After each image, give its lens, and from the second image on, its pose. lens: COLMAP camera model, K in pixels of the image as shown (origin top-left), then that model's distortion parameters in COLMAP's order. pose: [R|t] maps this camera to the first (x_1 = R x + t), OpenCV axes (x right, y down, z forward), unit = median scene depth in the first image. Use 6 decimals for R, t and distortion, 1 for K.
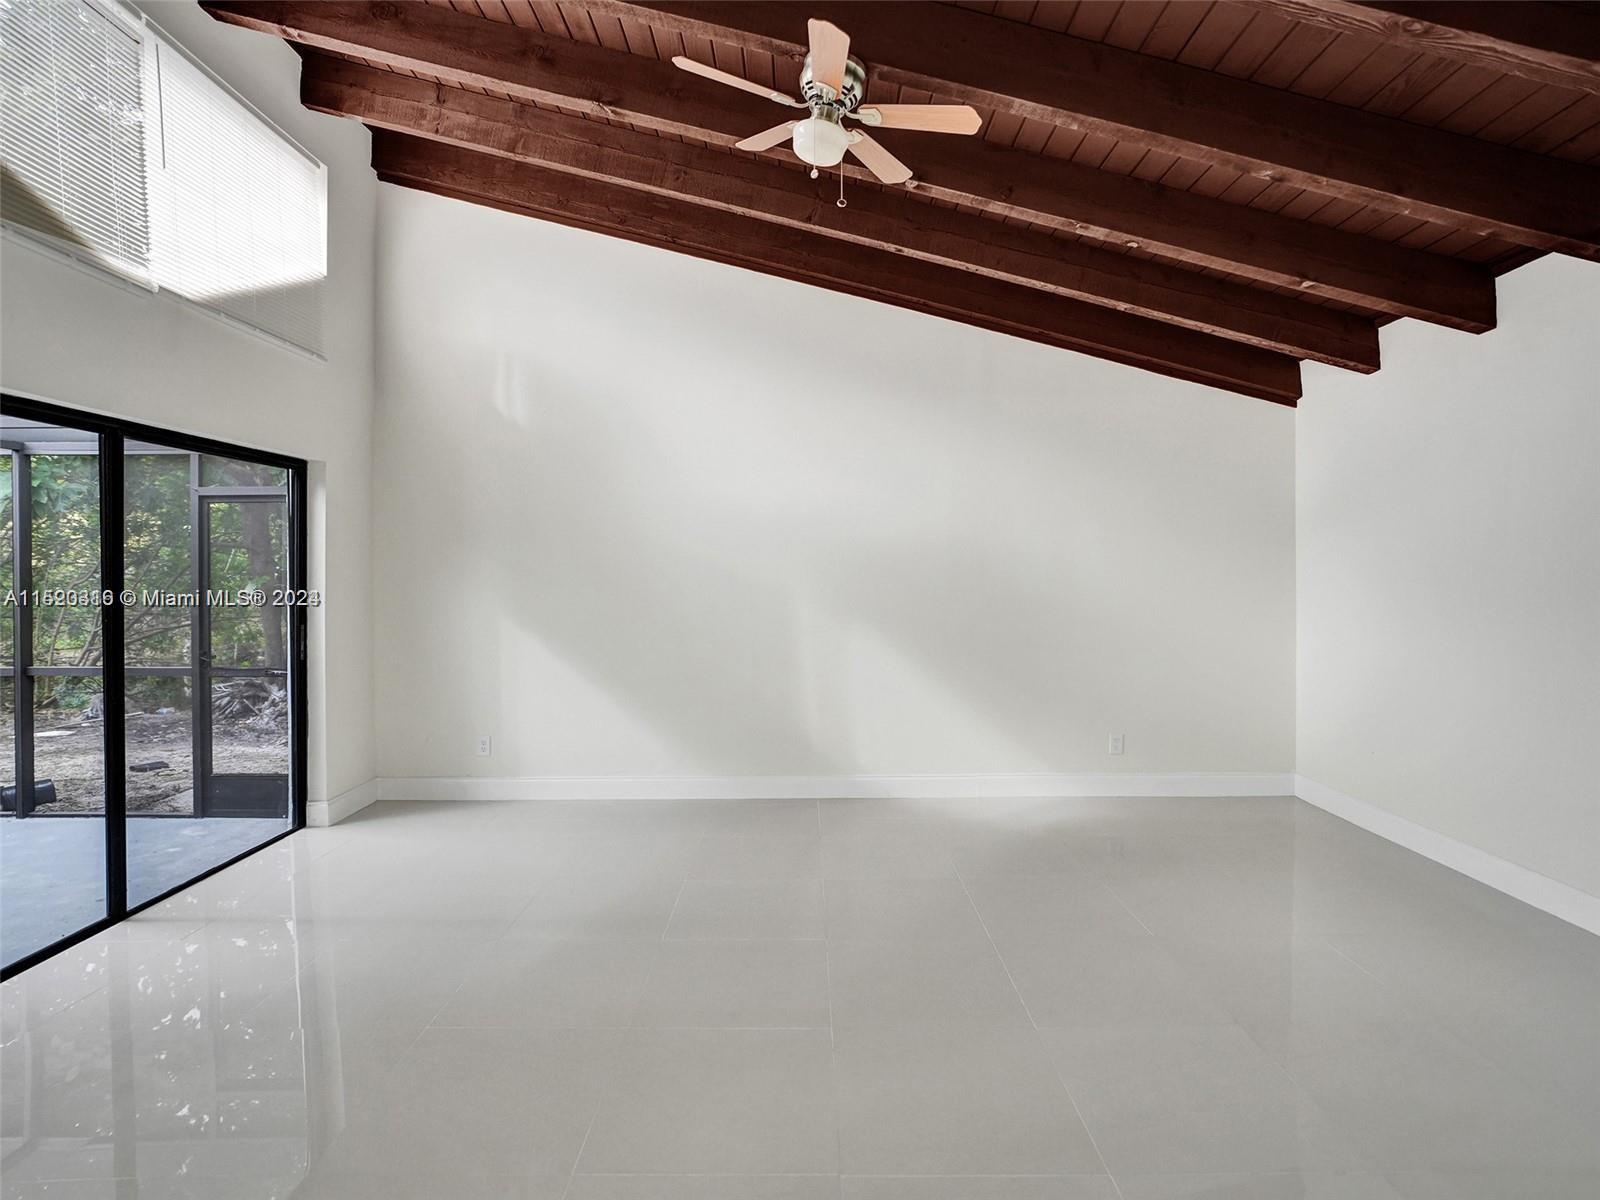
lens RADIAL K [[825.3, 0, 789.7], [0, 825.3, 577.0], [0, 0, 1]] dist [-0.011422, 0.000252]
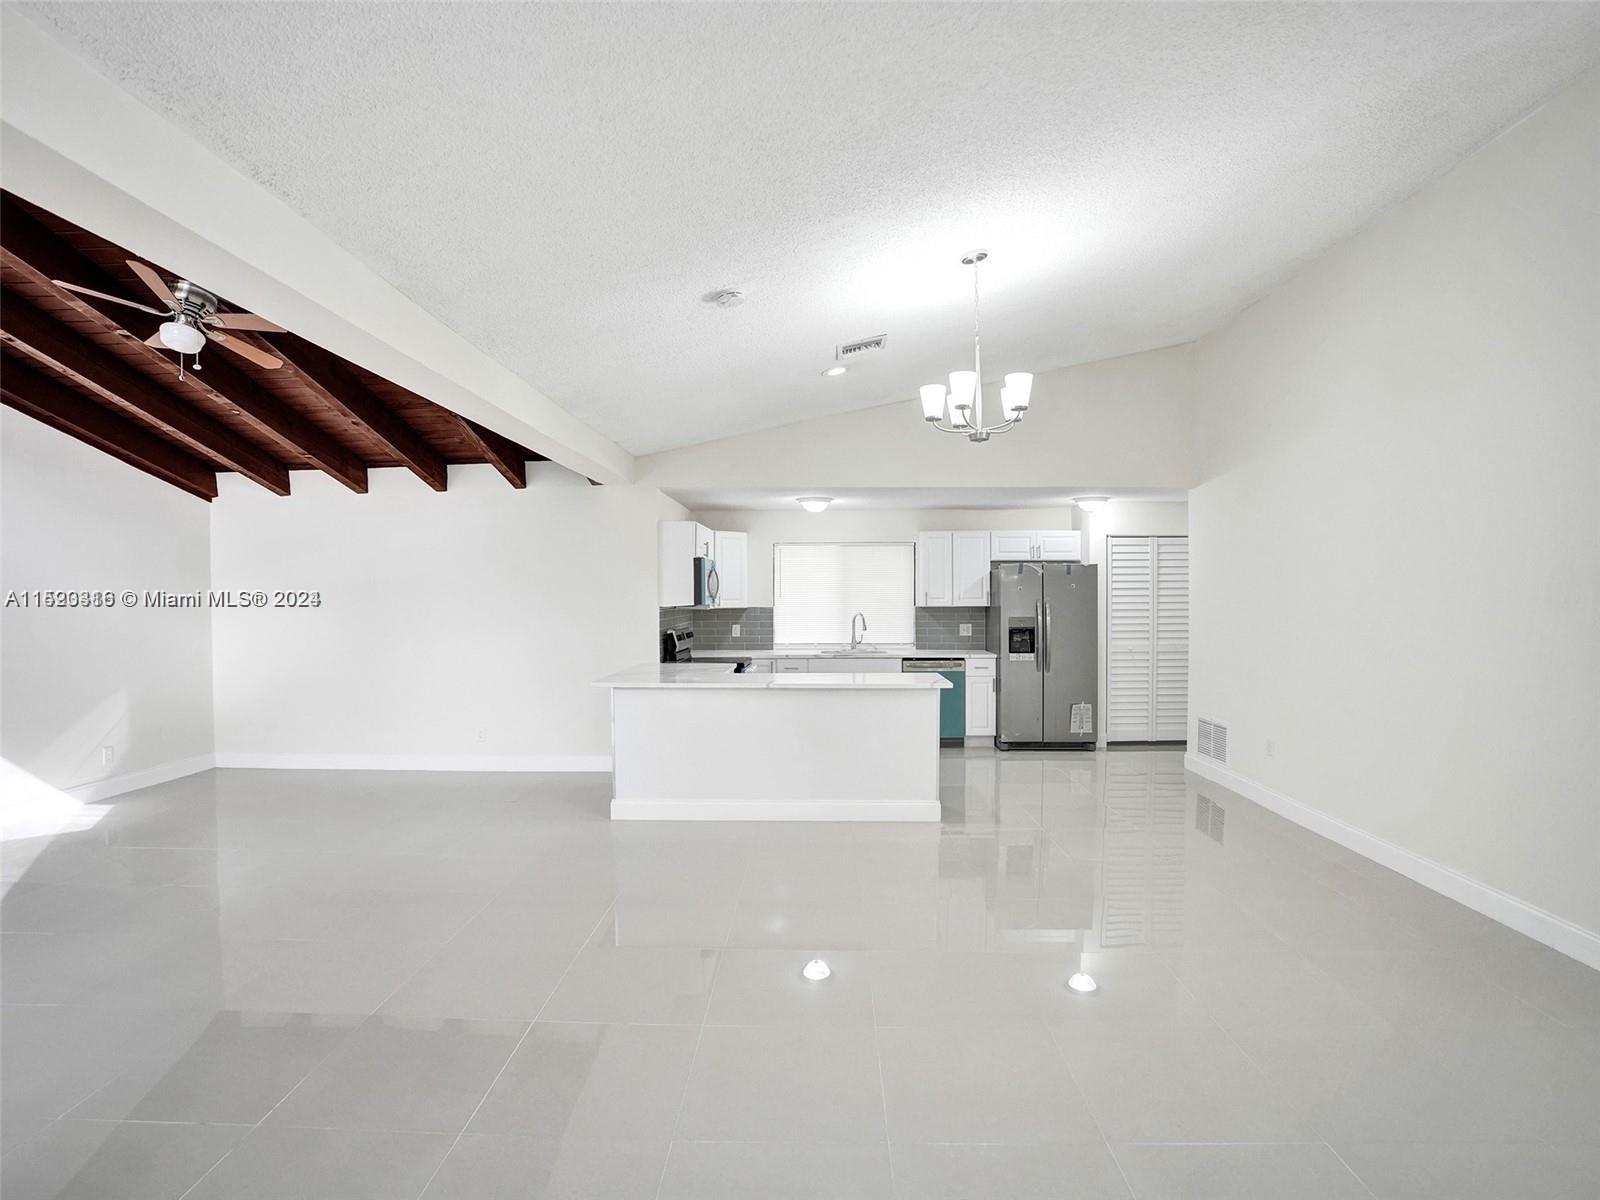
lens RADIAL K [[834.1, 0, 800.0], [0, 834.1, 600.0], [0, 0, 1]] dist [-0.063347, 0.038572]
pose [[0.026368, -0.007218, 0.999626, -0.908900], [0.010929, 0.999916, 0.006932, -0.033785], [-0.999593, 0.010742, 0.026445, -0.096780]]
